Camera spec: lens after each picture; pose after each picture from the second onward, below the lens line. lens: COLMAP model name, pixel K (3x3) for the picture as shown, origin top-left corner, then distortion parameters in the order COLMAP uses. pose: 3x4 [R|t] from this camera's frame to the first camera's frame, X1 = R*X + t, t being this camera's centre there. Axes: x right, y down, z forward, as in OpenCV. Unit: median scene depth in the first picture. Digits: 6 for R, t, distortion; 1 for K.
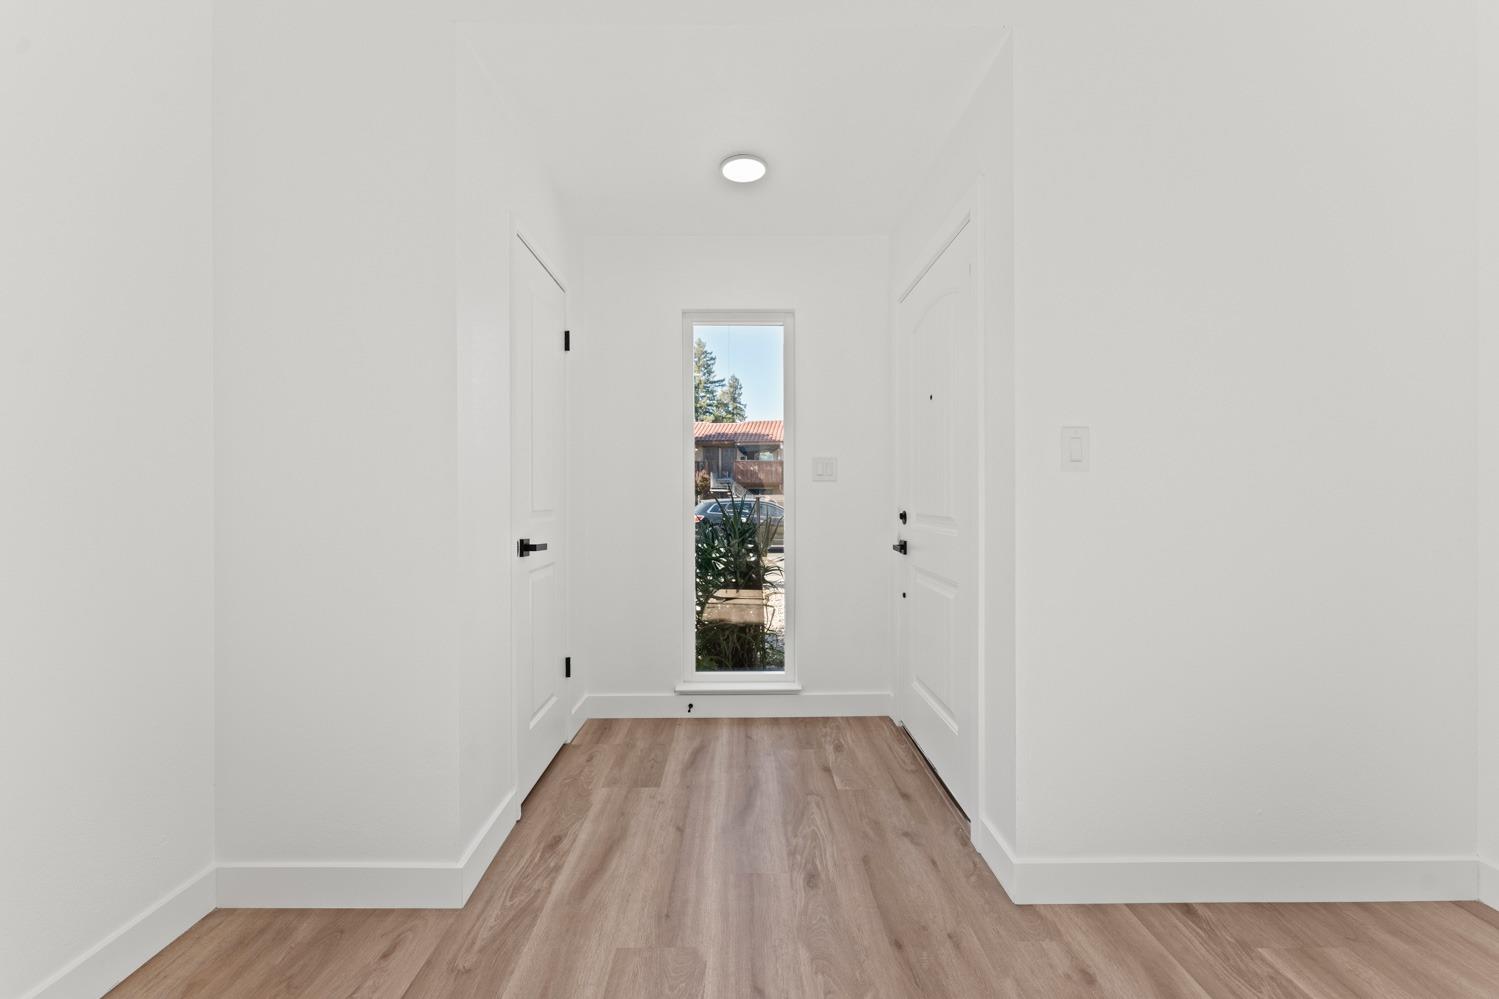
lens RADIAL K [[600.4, 0, 745.4], [0, 600.4, 496.9], [0, 0, 1]] dist [0.001357, 0.000053]
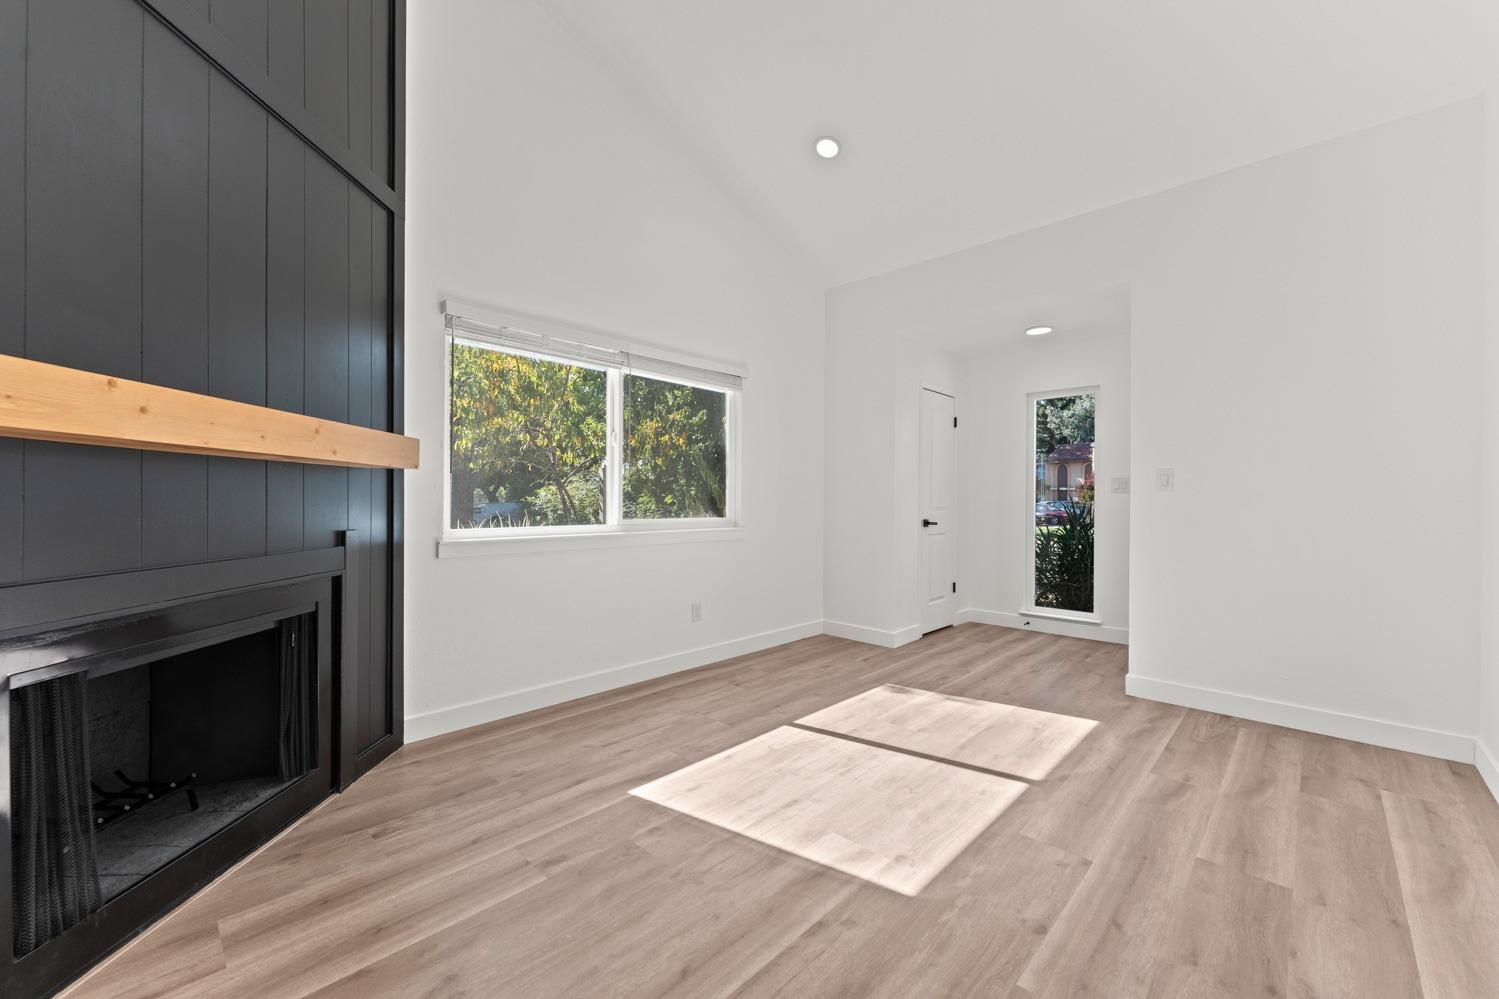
lens RADIAL K [[600.4, 0, 747.1], [0, 600.4, 499.6], [0, 0, 1]] dist [0.001357, 0.000053]
pose [[0.718278, 0.007017, -0.695721, 0.588358], [-0.008483, 0.999963, 0.001328, -0.002220], [0.695705, 0.004948, 0.718311, -0.895204]]
